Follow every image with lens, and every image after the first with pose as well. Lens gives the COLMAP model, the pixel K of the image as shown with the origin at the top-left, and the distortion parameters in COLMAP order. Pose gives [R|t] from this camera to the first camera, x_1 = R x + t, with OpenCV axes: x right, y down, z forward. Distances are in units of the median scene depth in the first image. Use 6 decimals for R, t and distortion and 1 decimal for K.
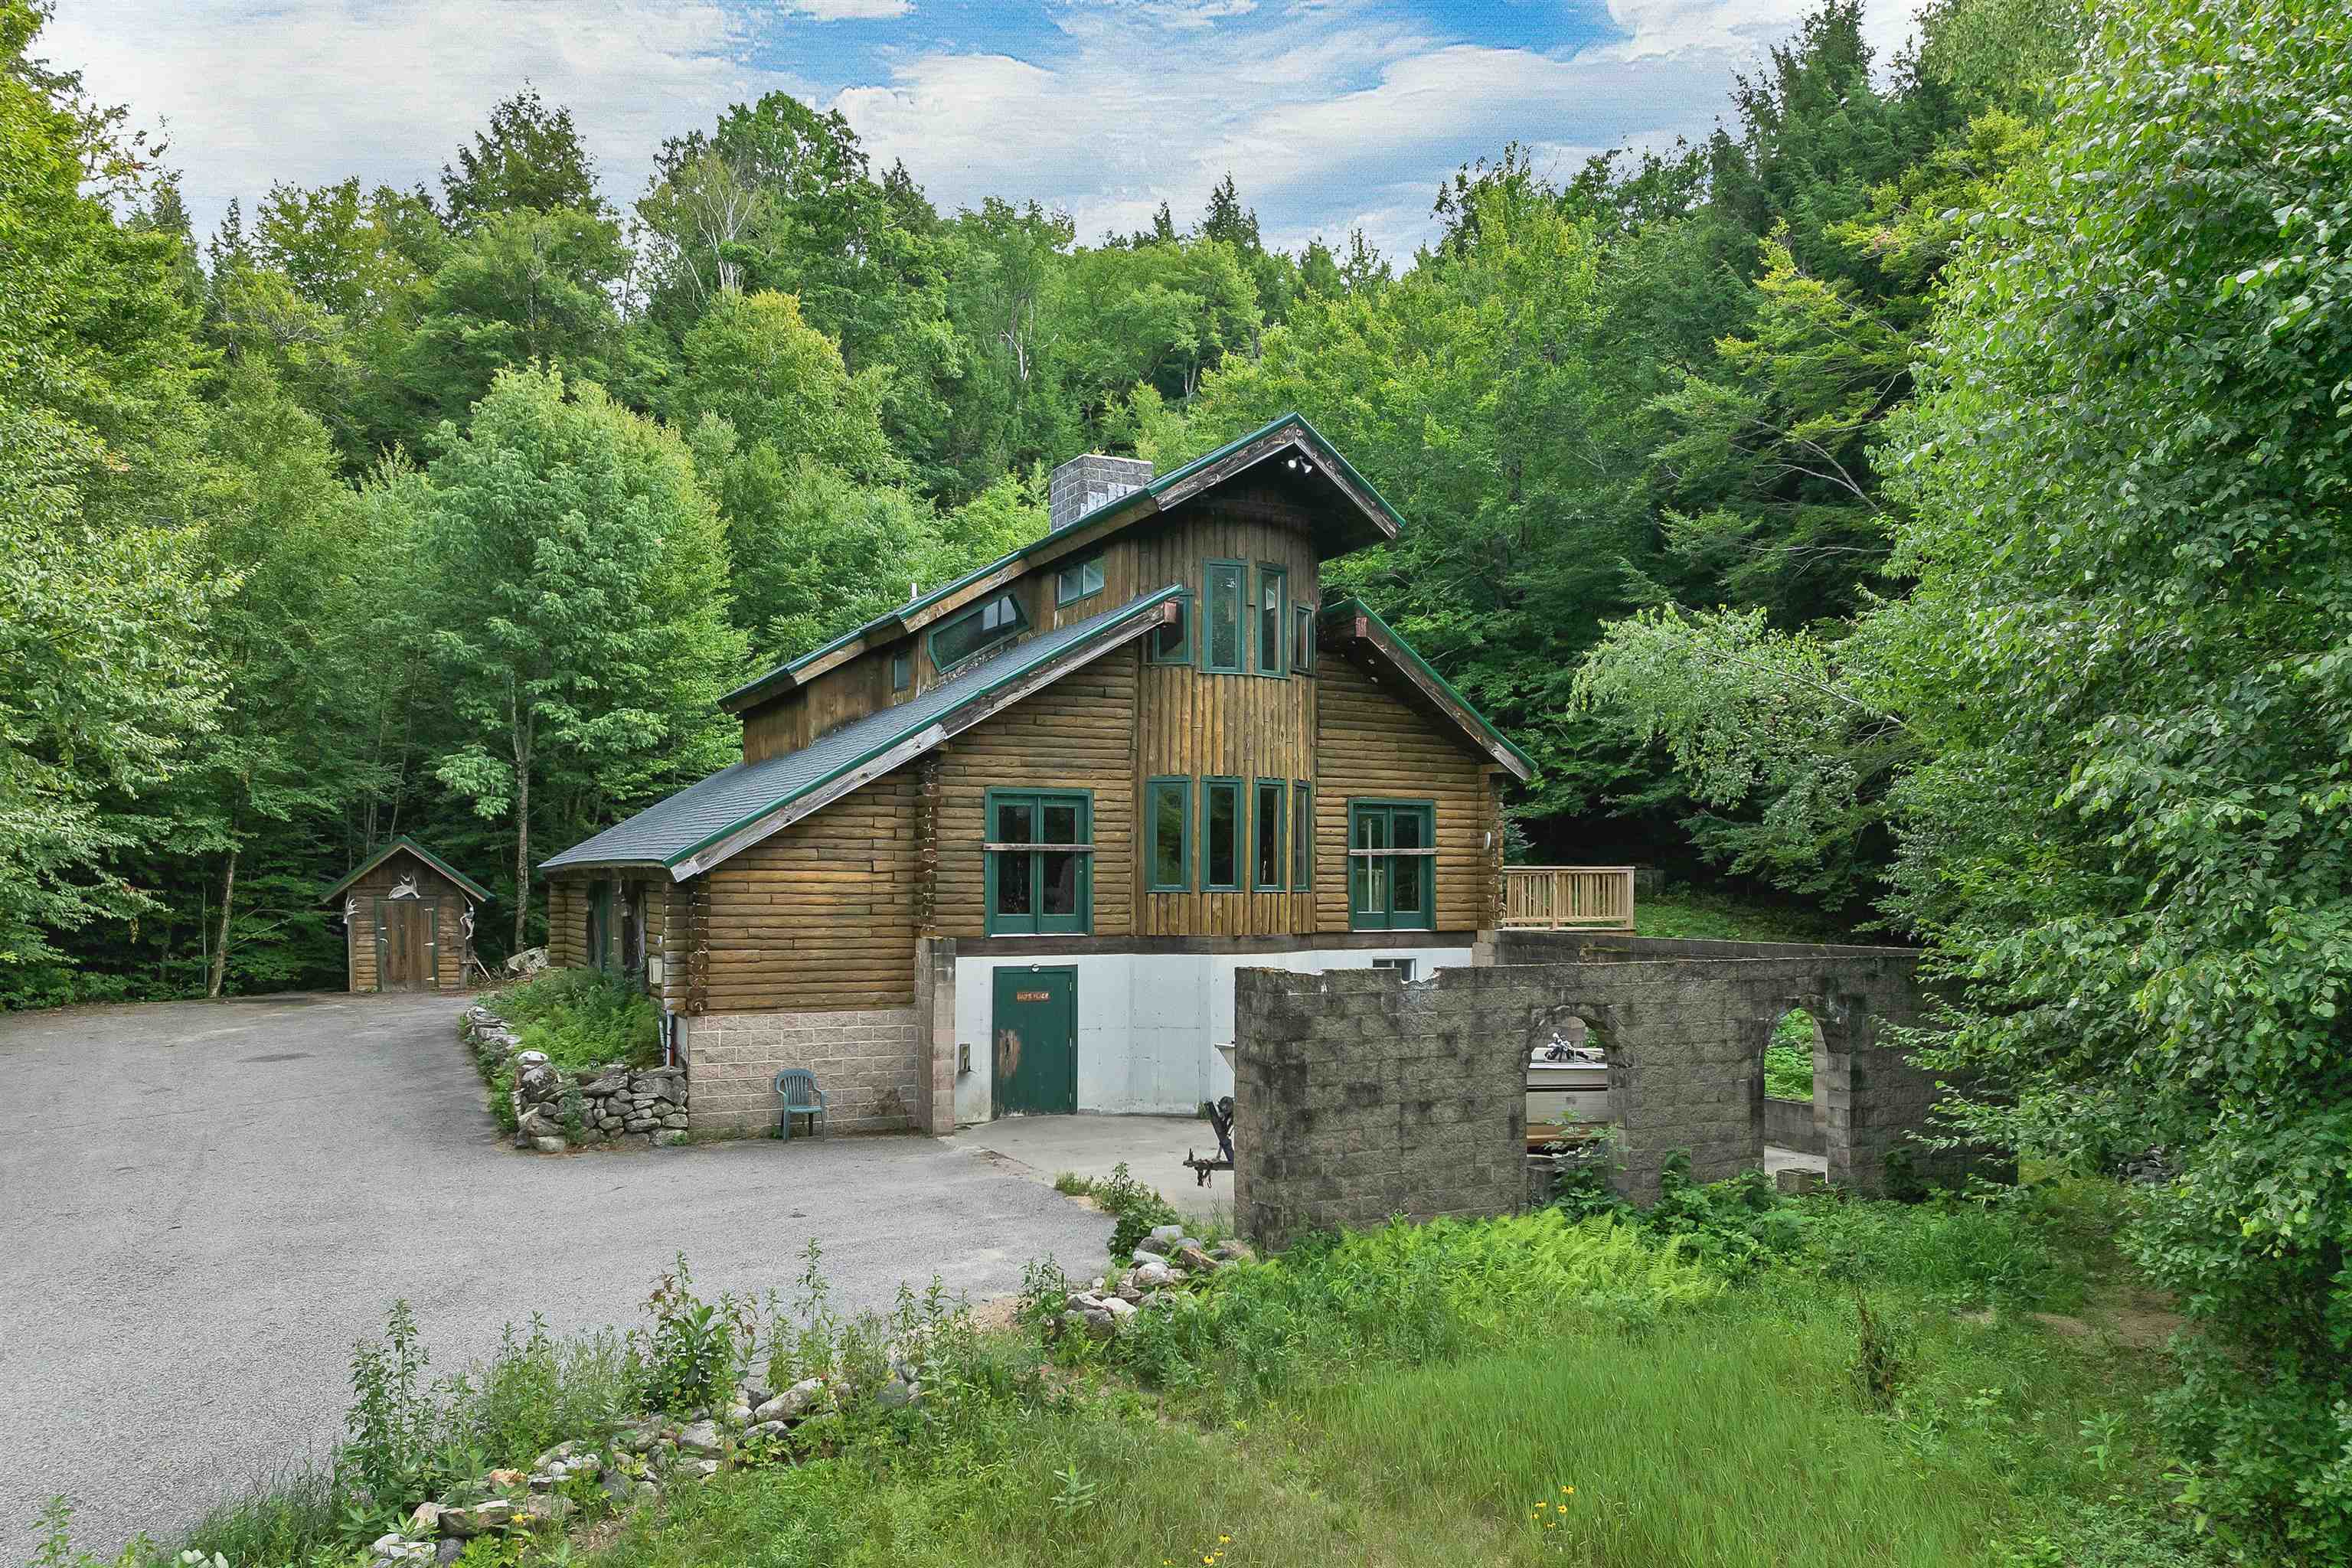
lens RADIAL K [[1700.9, 0, 1174.4], [0, 1700.9, 862.3], [0, 0, 1]] dist [-0.021695, -0.011043]
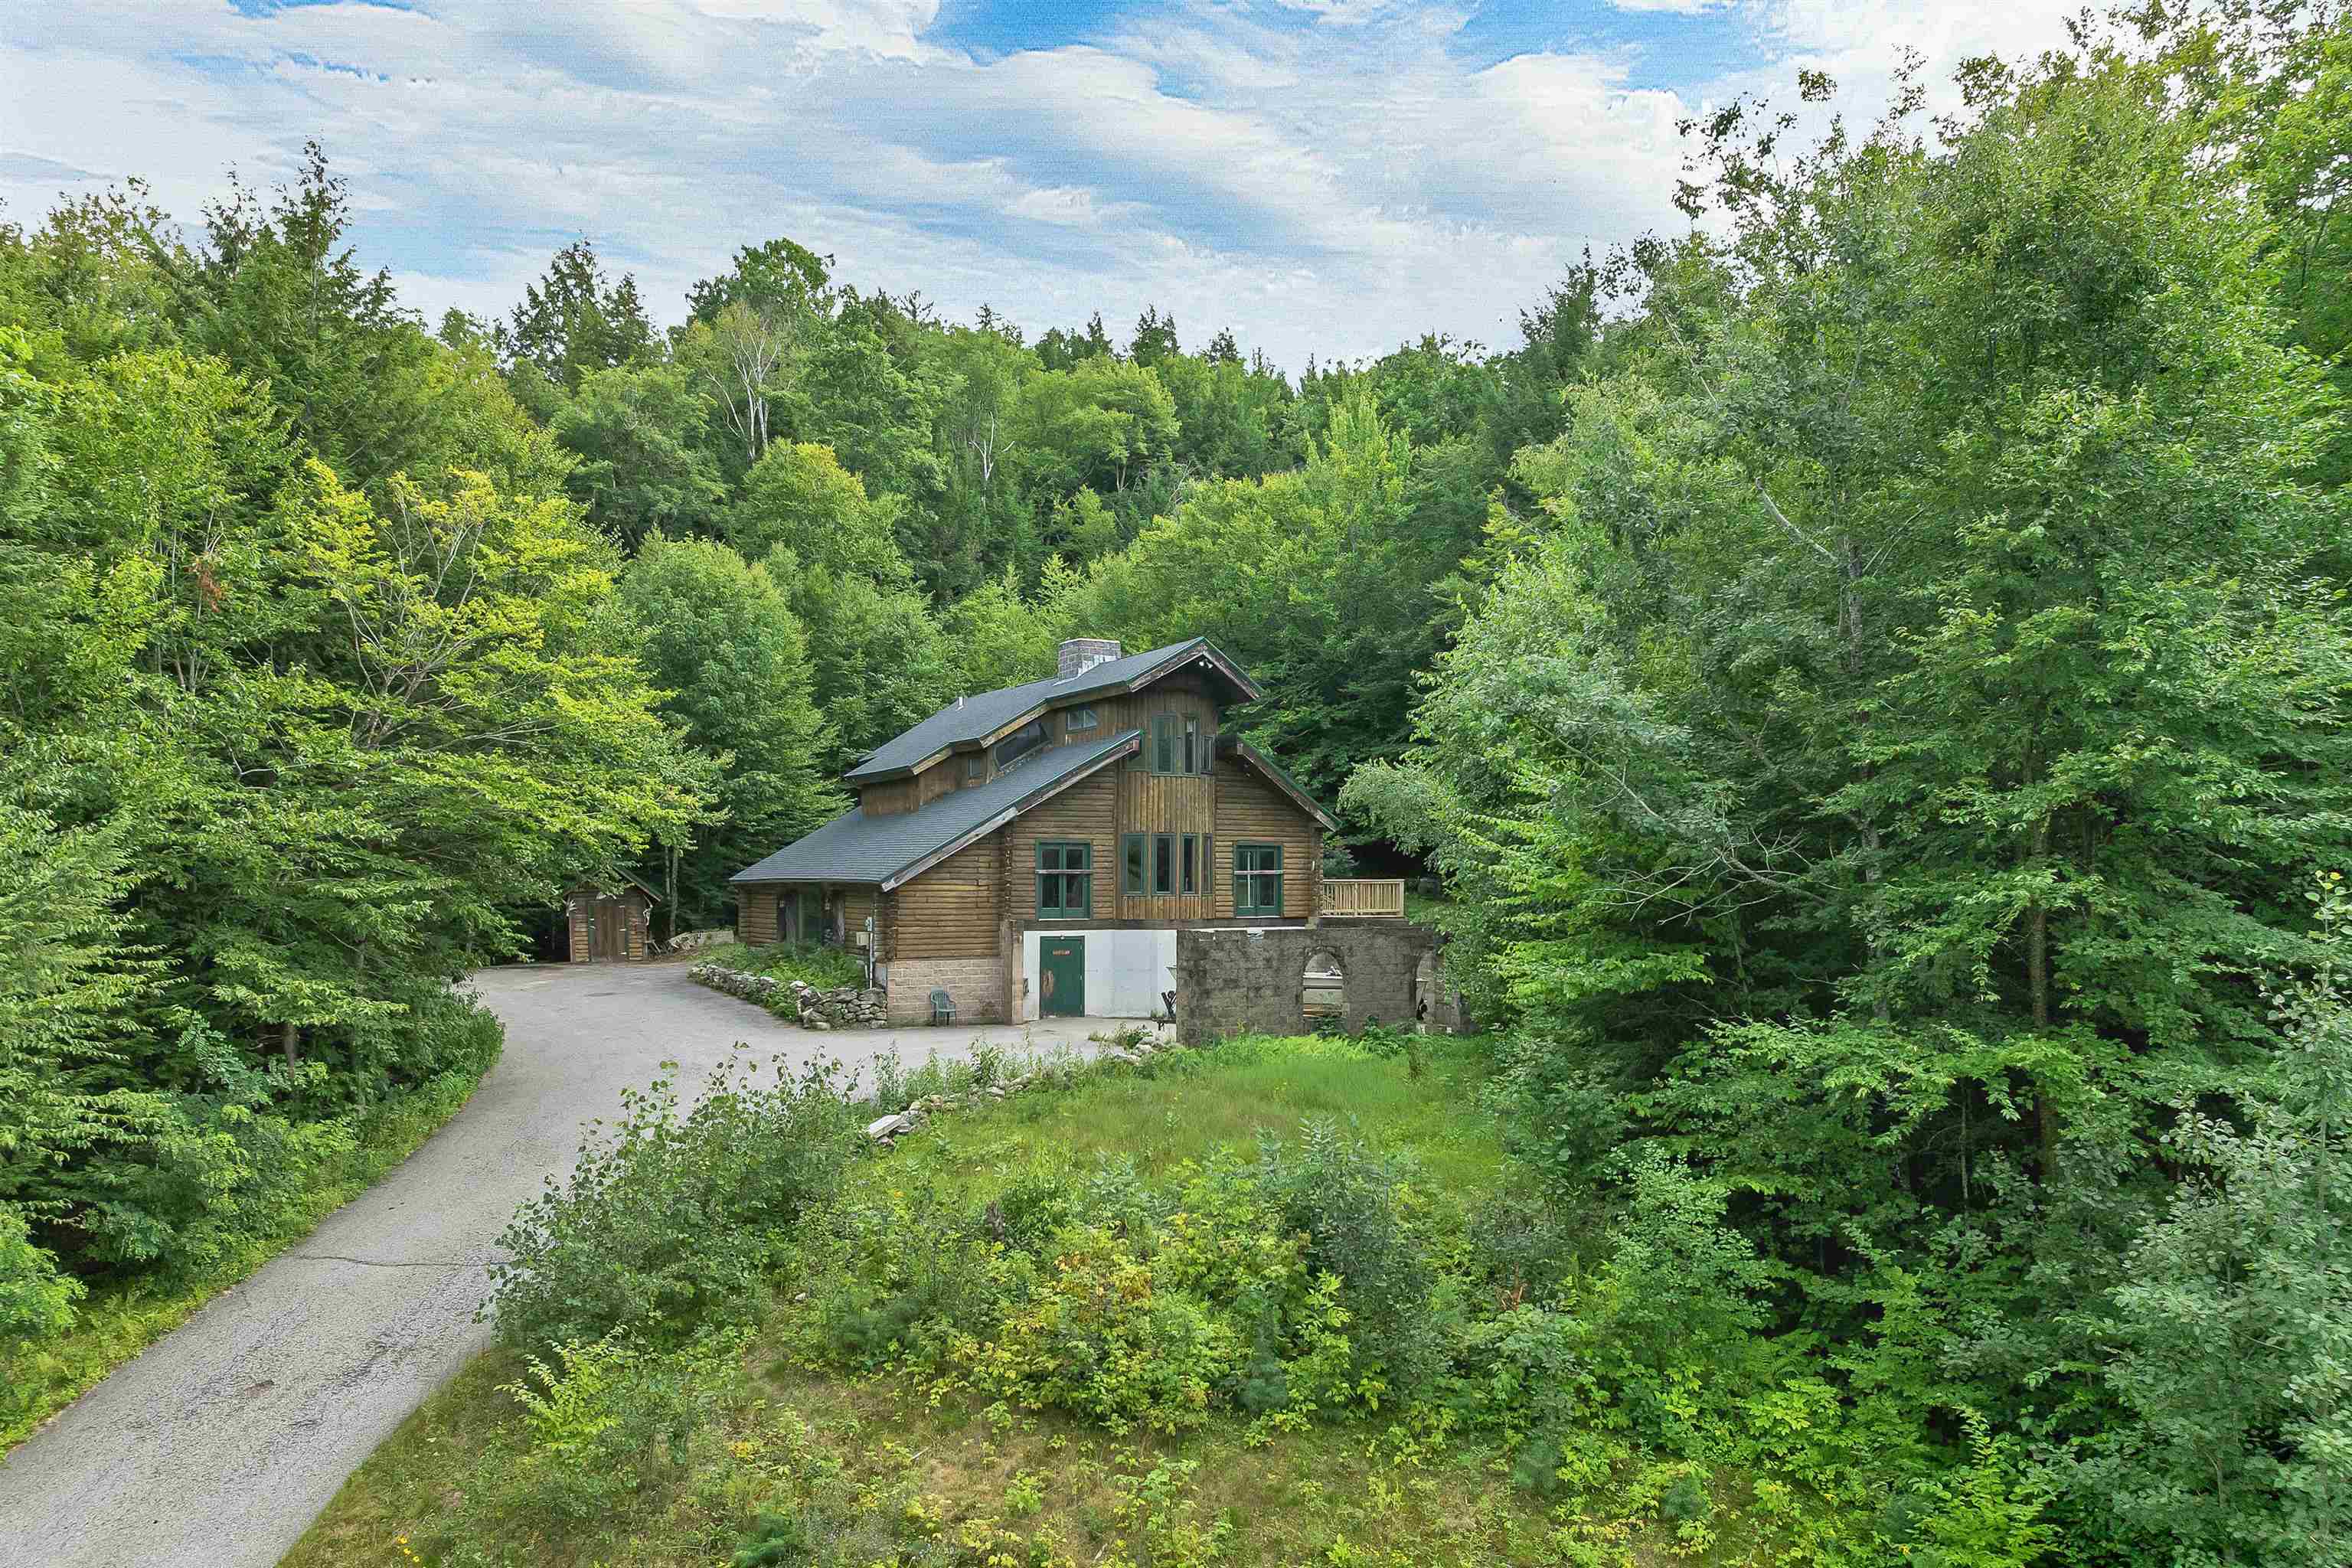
lens RADIAL K [[1700.9, 0, 1174.4], [0, 1700.9, 862.3], [0, 0, 1]] dist [-0.021695, -0.011043]
pose [[0.998670, -0.000715, 0.051550, -0.053971], [0.000609, 0.999998, 0.002078, -0.022009], [-0.051551, -0.002044, 0.998668, -0.817227]]
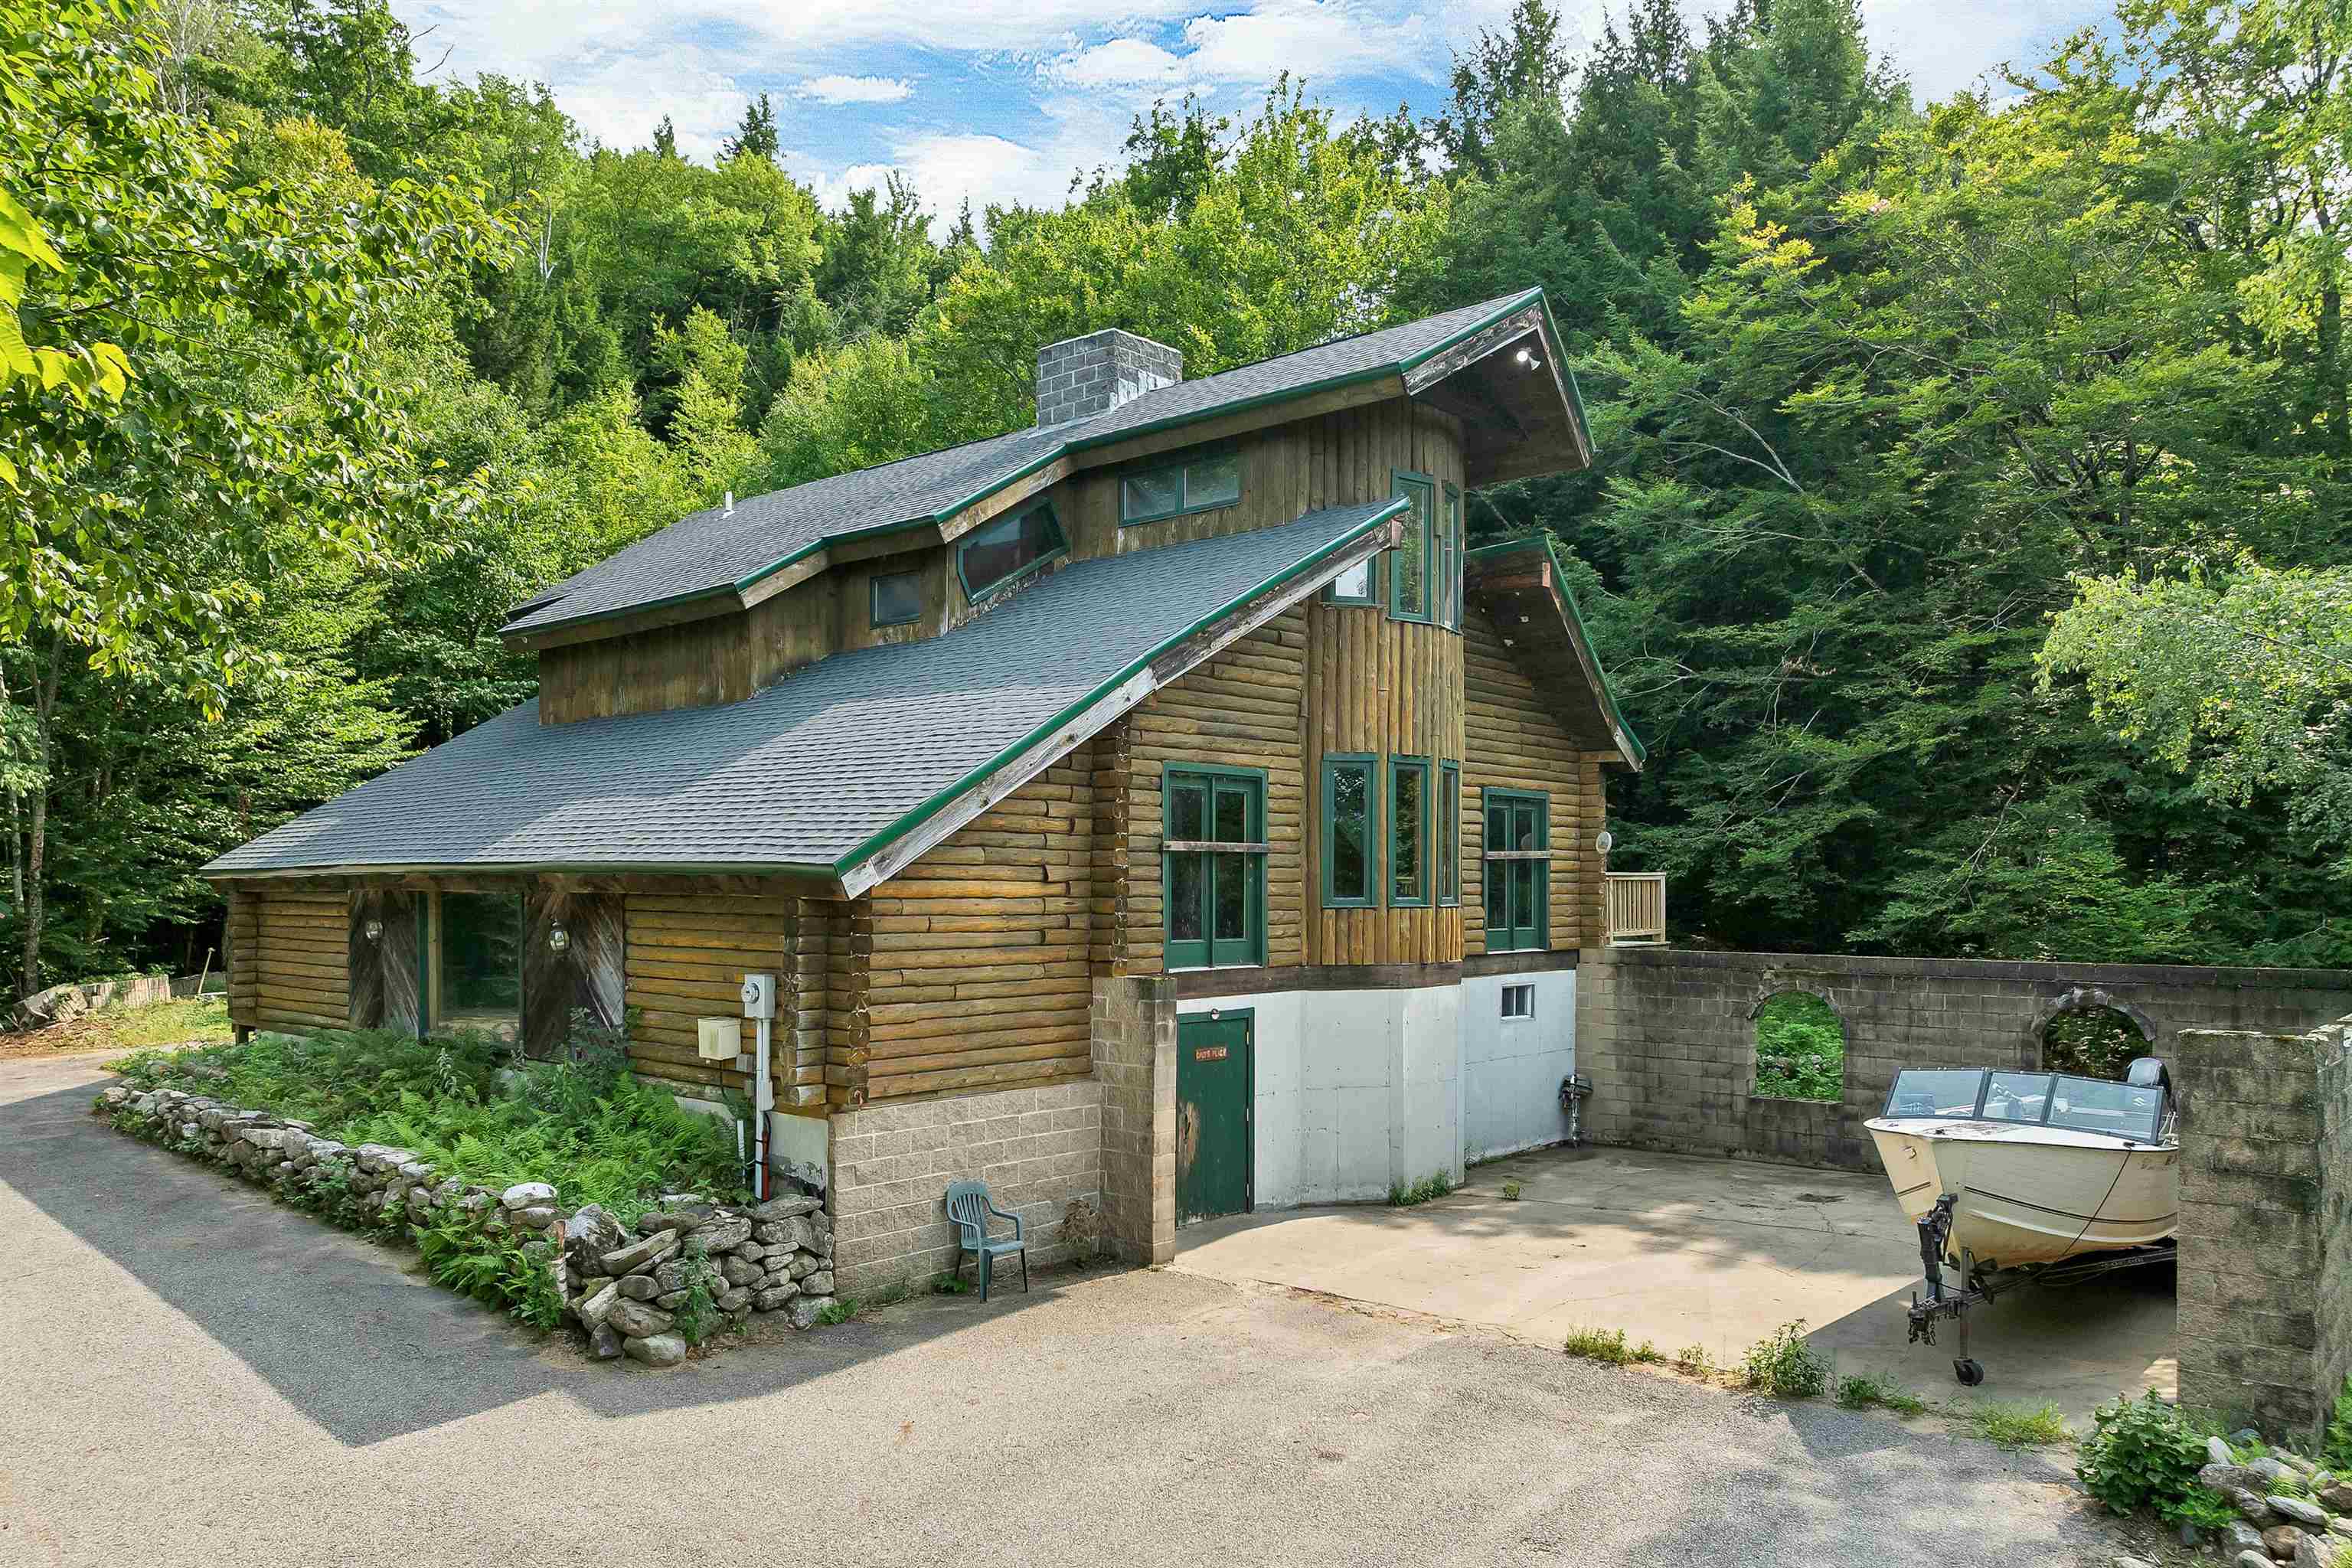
lens RADIAL K [[1700.9, 0, 1174.4], [0, 1700.9, 862.3], [0, 0, 1]] dist [-0.021695, -0.011043]
pose [[0.929414, 0.004008, 0.369017, -0.352795], [-0.004777, 0.999988, 0.001171, -0.002990], [-0.369008, -0.002851, 0.929422, 0.326741]]
